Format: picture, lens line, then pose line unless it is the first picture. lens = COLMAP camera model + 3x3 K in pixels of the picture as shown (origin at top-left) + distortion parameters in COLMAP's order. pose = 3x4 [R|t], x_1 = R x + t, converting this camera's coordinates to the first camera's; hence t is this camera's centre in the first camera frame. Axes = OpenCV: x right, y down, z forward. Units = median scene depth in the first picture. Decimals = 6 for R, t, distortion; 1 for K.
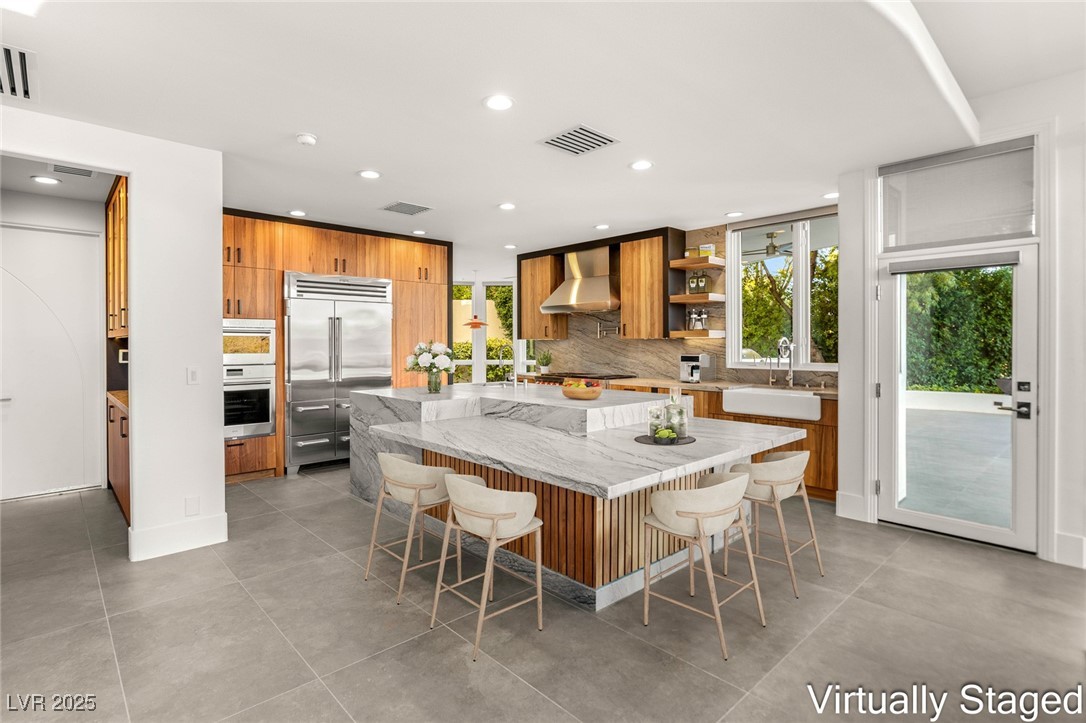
lens RADIAL K [[534.2, 0, 529.5], [0, 534.2, 346.6], [0, 0, 1]] dist [-0.010566, 0.003851]
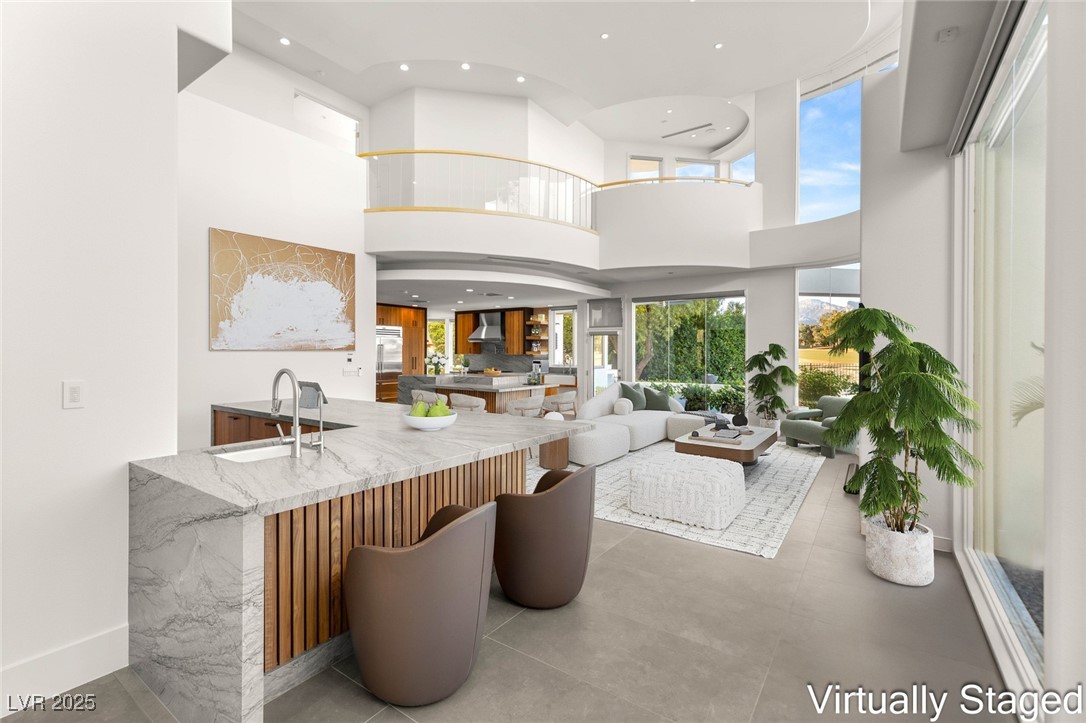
lens RADIAL K [[477.6, 0, 537.0], [0, 477.6, 359.3], [0, 0, 1]] dist [0.006366, -0.000324]
pose [[0.975427, 0.004472, 0.220275, -0.154048], [-0.005834, 0.999968, 0.005531, -0.006632], [-0.220244, -0.006680, 0.975422, -1.078298]]
